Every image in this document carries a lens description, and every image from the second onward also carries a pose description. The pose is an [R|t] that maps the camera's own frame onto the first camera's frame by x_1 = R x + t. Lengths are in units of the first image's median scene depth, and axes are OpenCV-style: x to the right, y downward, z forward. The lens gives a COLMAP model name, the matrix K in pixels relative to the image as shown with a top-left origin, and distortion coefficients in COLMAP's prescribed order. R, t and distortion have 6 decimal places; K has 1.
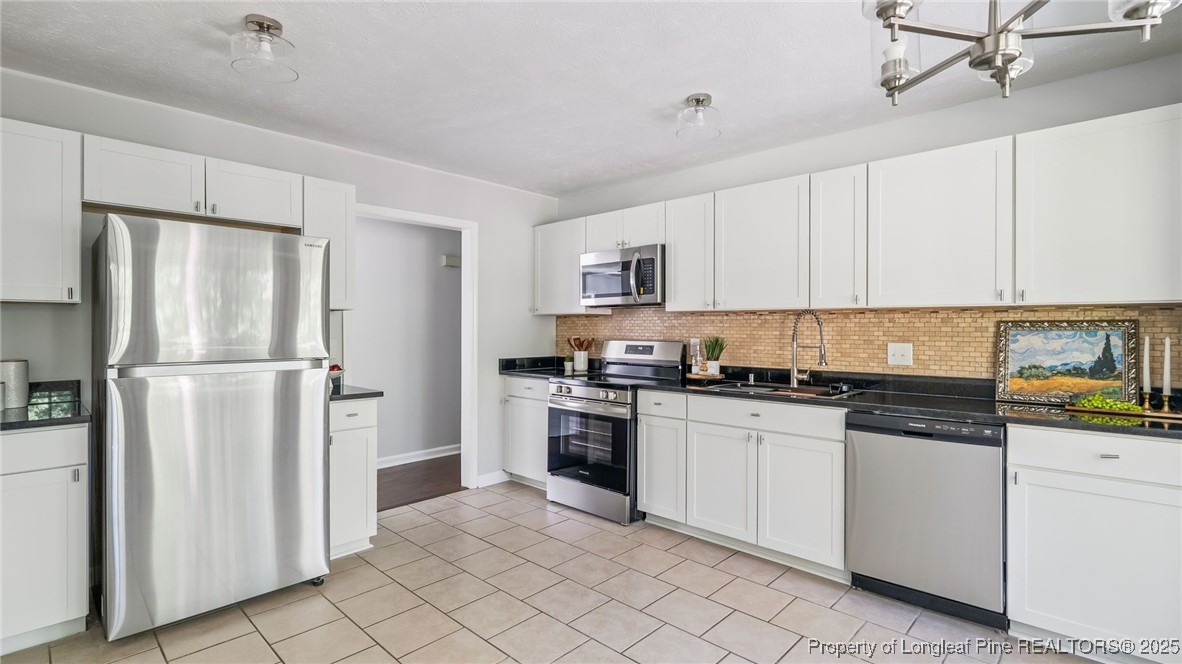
lens RADIAL K [[539.0, 0, 603.1], [0, 539.0, 330.6], [0, 0, 1]] dist [-0.000157, 0.000129]
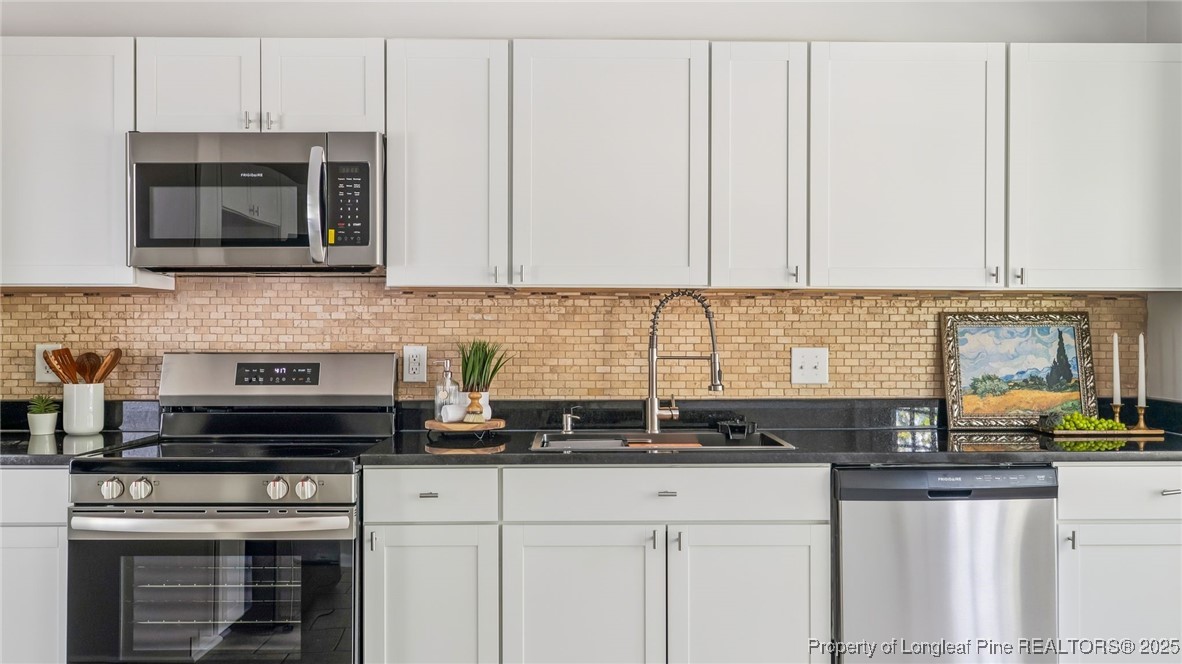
lens RADIAL K [[975.5, 0, 591.0], [0, 975.5, 332.0], [0, 0, 1]] dist [0.003790, 0.004196]
pose [[0.728734, -0.006813, 0.684763, -0.375303], [0.004113, 0.999976, 0.005572, -0.001668], [-0.684784, -0.001244, 0.728745, 0.354909]]
